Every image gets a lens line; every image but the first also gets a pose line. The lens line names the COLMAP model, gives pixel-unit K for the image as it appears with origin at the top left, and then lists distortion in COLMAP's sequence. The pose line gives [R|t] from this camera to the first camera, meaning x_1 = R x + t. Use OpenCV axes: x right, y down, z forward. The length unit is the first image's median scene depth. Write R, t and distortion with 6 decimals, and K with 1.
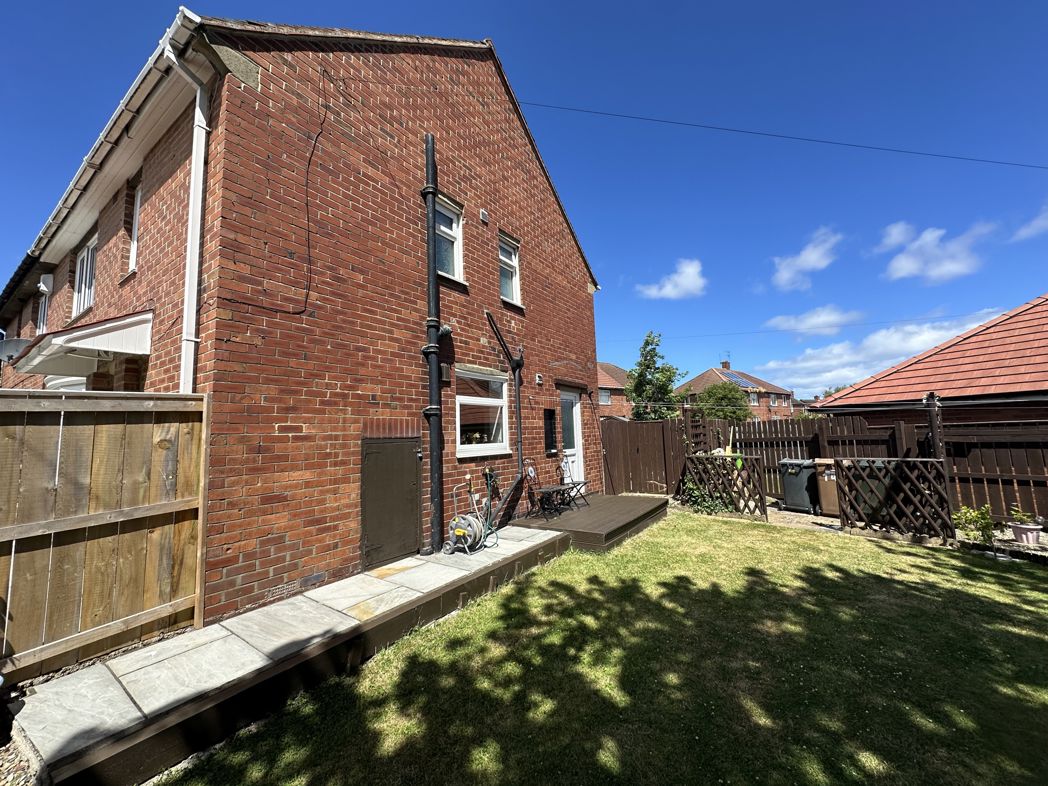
lens RADIAL K [[418.5, 0, 524.0], [0, 418.5, 390.1], [0, 0, 1]] dist [-0.000664, -0.000042]
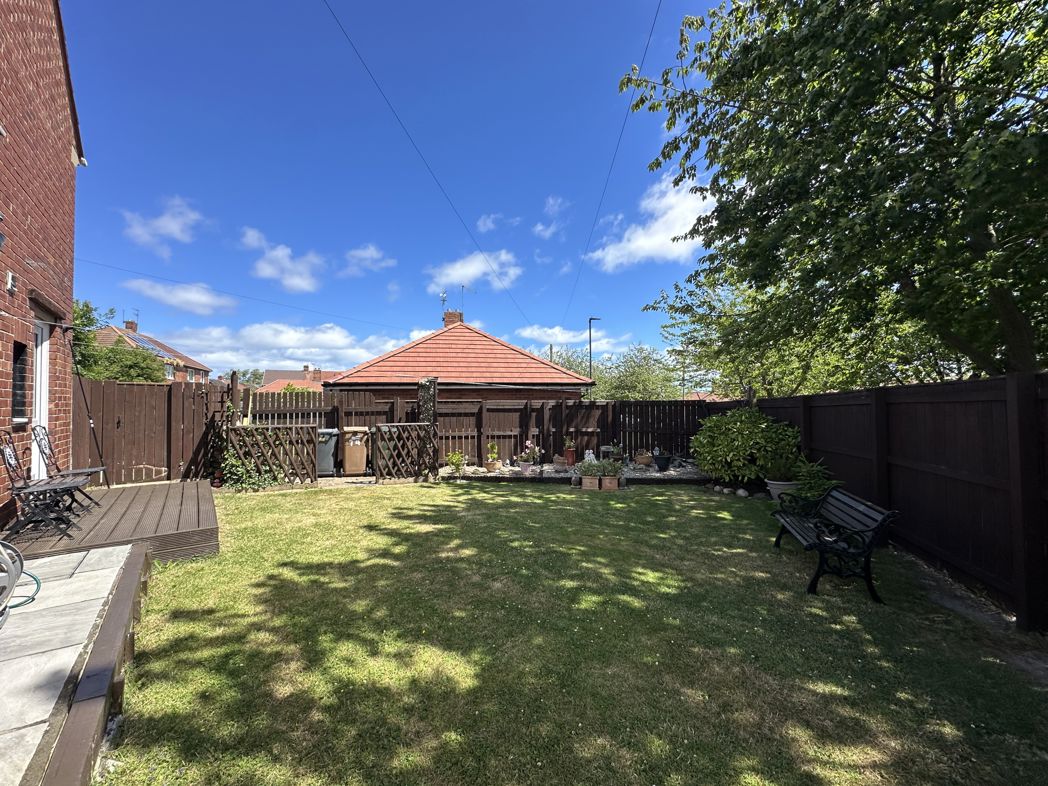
lens RADIAL K [[418.5, 0, 524.0], [0, 418.5, 390.1], [0, 0, 1]] dist [-0.000664, -0.000042]
pose [[0.301754, 0.066703, 0.951050, -0.237817], [-0.108227, 0.993498, -0.035341, 0.051494], [-0.947223, -0.092264, 0.307011, 0.200513]]
